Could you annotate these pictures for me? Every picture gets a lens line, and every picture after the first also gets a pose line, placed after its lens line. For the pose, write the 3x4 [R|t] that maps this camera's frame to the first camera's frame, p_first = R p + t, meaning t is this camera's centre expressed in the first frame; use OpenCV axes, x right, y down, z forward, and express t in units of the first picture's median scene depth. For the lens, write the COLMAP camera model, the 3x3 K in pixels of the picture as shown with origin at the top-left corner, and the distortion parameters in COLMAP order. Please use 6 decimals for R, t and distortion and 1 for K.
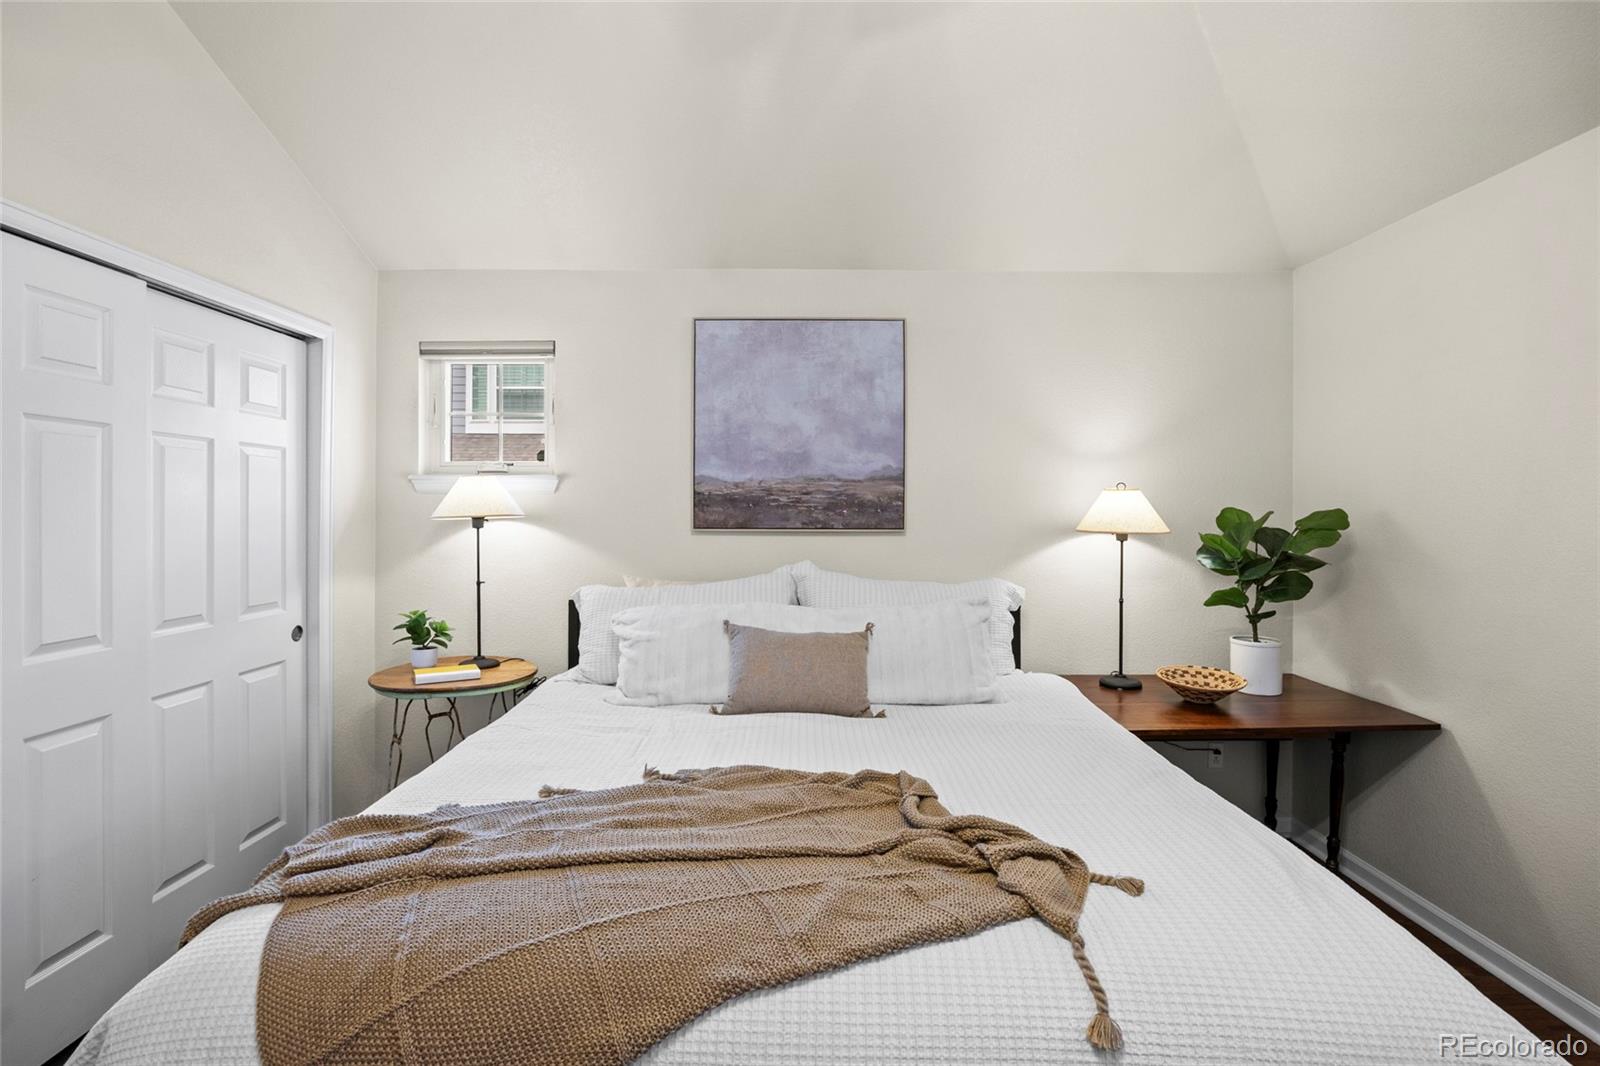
lens RADIAL K [[705.2, 0, 804.3], [0, 705.2, 521.2], [0, 0, 1]] dist [-0.012176, 0.000606]
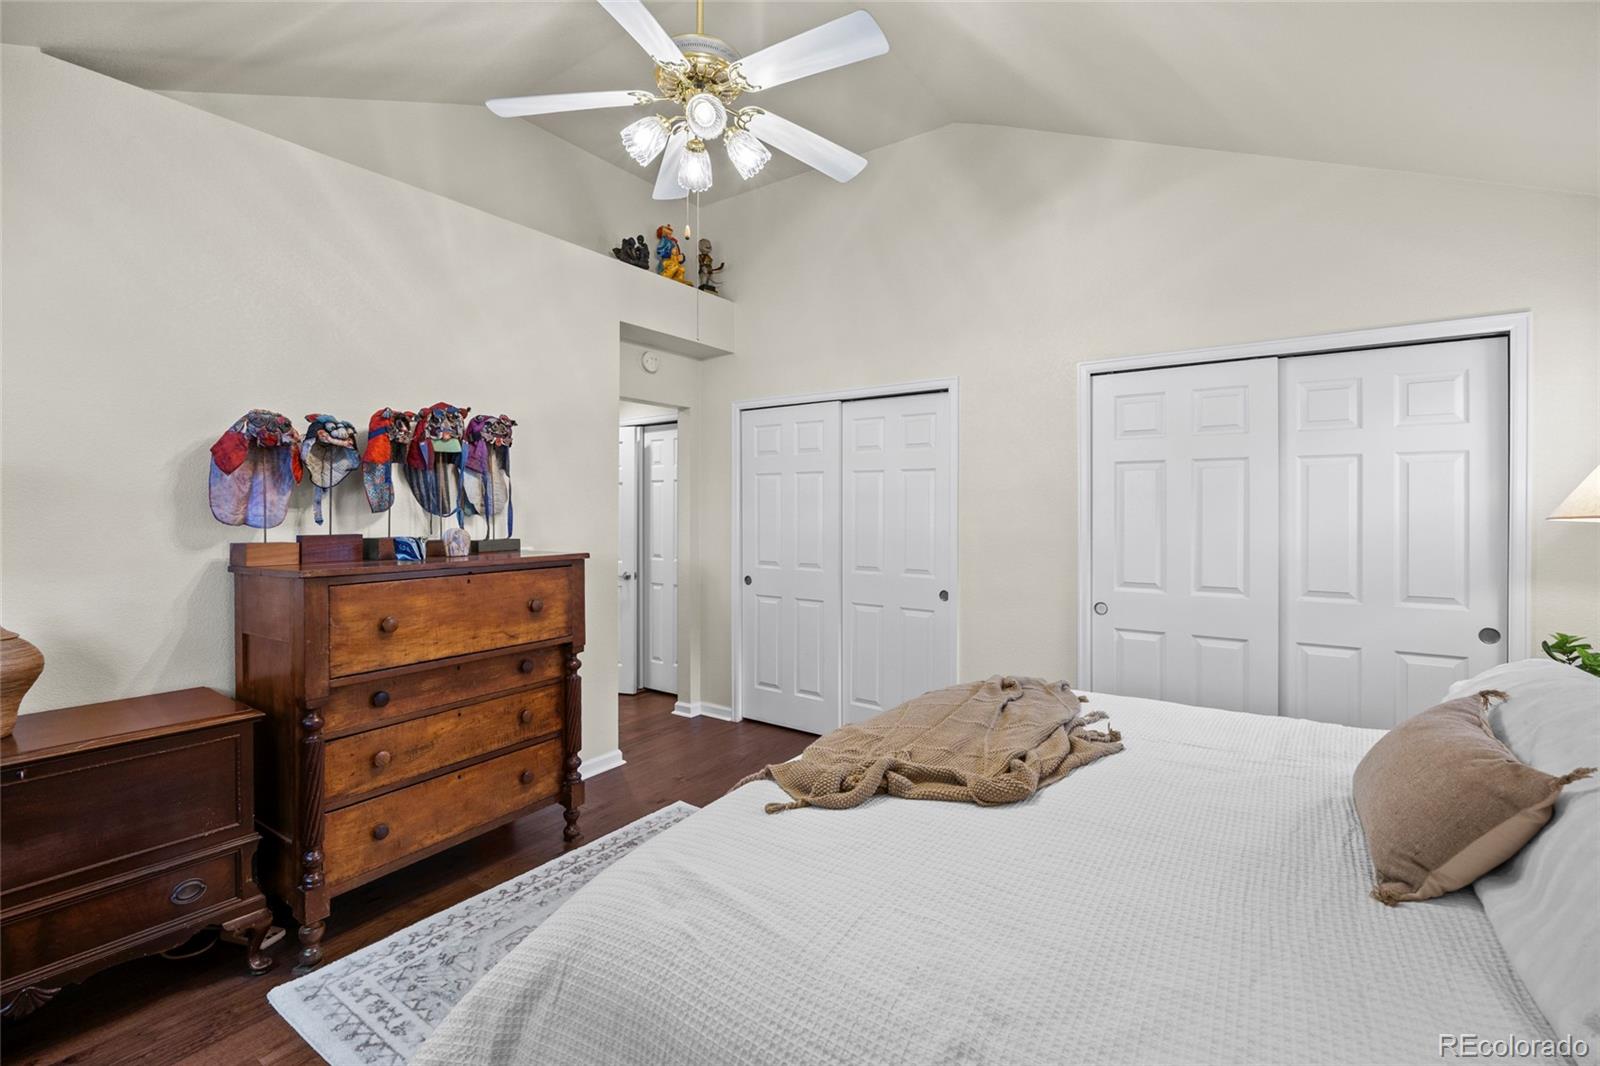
lens RADIAL K [[705.2, 0, 804.3], [0, 705.2, 521.2], [0, 0, 1]] dist [-0.012176, 0.000606]
pose [[-0.569282, 0.004924, -0.822127, 0.600922], [-0.012948, 0.999804, 0.014954, -0.003229], [0.822040, 0.019158, -0.569107, 0.717870]]
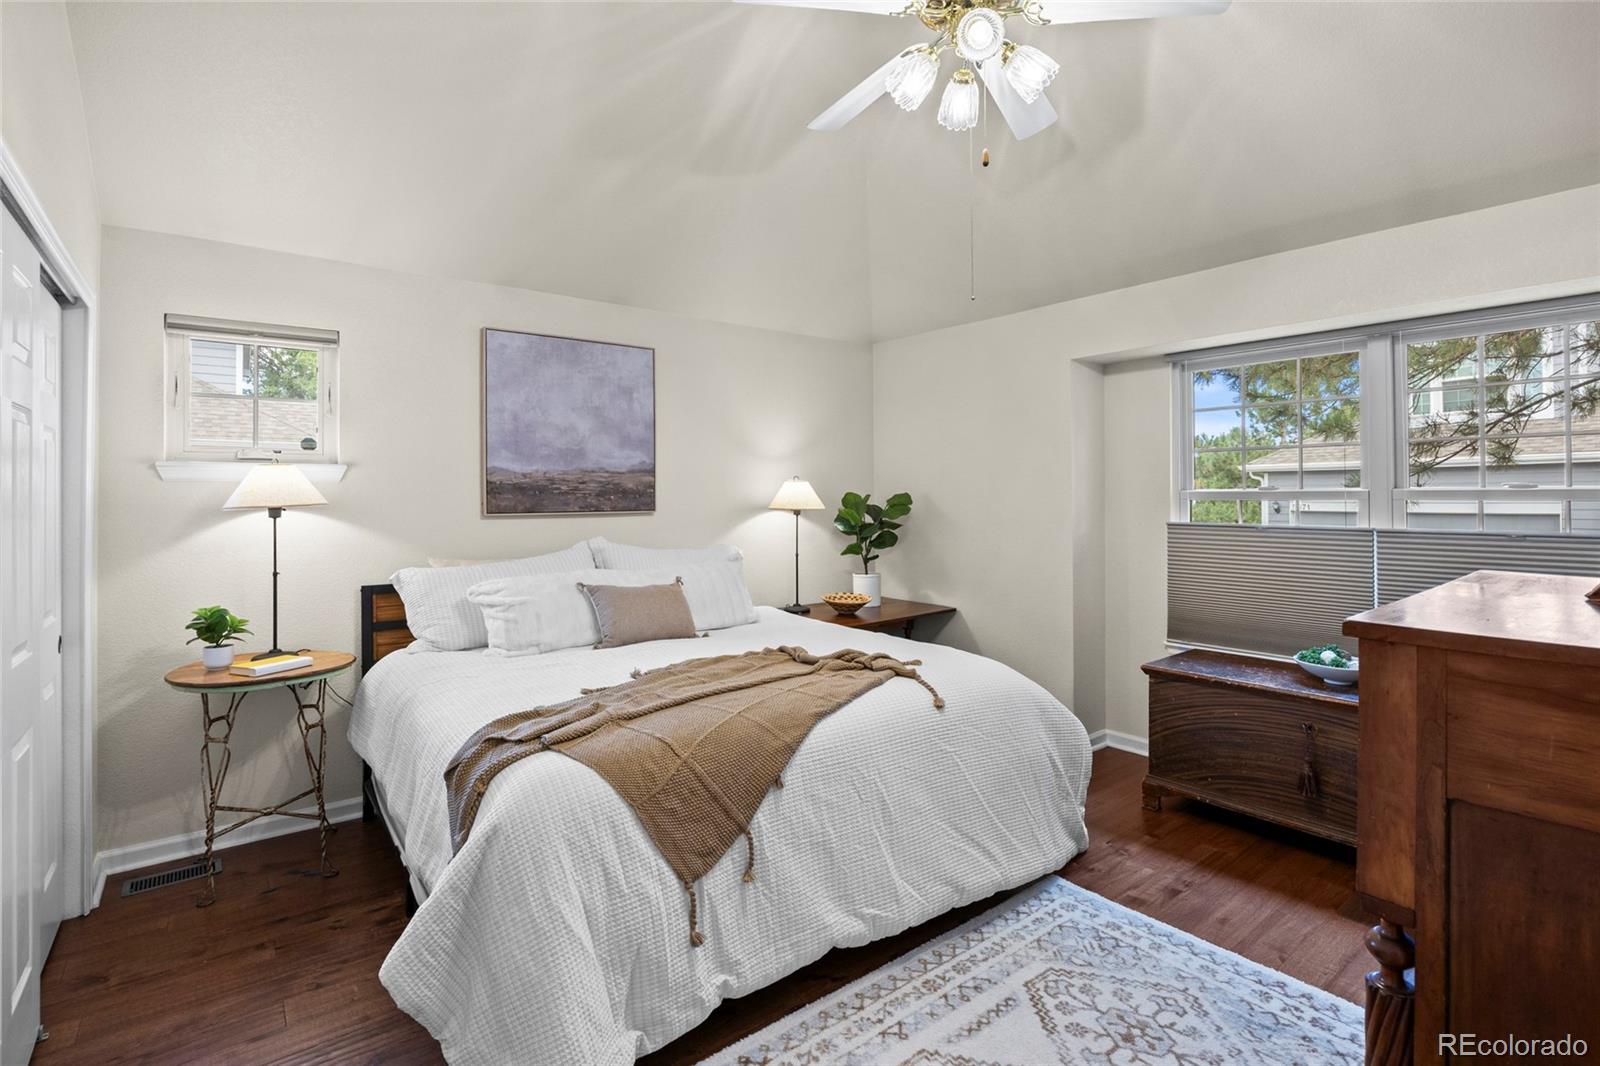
lens RADIAL K [[759.4, 0, 798.1], [0, 759.4, 504.1], [0, 0, 1]] dist [0.000589, 0.000035]
pose [[0.790293, -0.015371, 0.612536, -0.510621], [0.016547, 0.999856, 0.003742, -0.001212], [-0.612505, 0.007178, 0.790434, -0.268651]]
